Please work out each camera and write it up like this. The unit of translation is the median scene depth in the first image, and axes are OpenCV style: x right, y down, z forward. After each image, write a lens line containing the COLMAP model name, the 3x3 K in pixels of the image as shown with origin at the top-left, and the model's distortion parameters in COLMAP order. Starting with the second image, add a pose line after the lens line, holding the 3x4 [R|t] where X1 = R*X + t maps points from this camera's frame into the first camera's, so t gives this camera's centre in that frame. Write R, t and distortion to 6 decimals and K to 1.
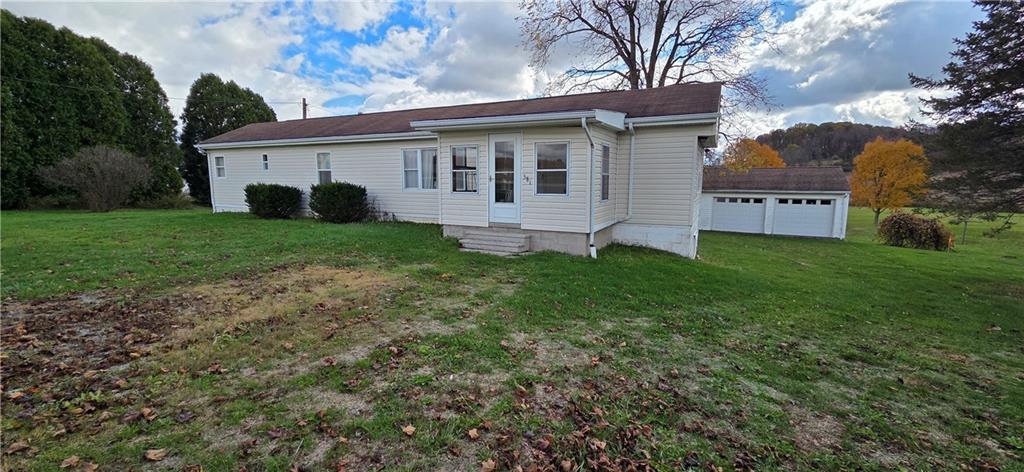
lens RADIAL K [[415.3, 0, 511.7], [0, 415.3, 231.6], [0, 0, 1]] dist [0.000970, 0.000039]
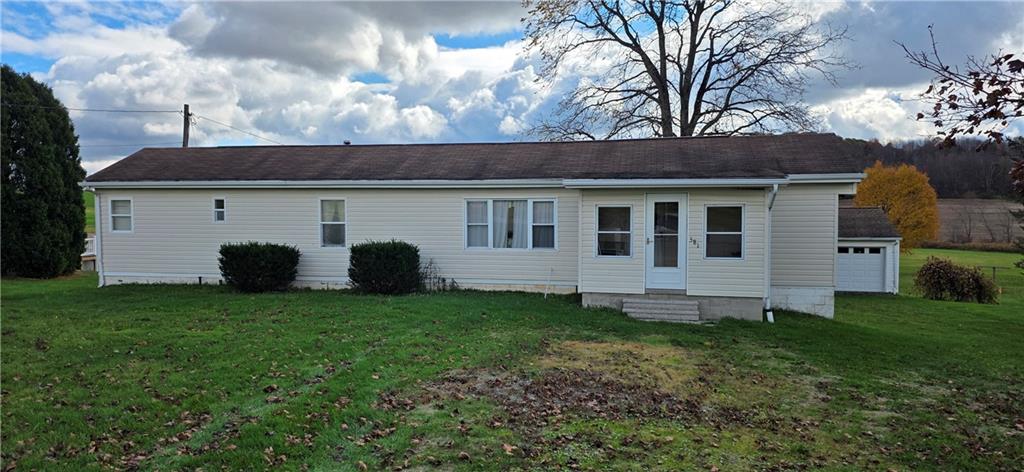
lens RADIAL K [[661.6, 0, 512.2], [0, 661.6, 240.3], [0, 0, 1]] dist [0.037618, 0.000055]
pose [[0.969949, -0.013235, 0.242948, -0.477755], [0.032784, 0.996523, -0.076600, -0.018517], [-0.241089, 0.082263, 0.967010, -0.232853]]
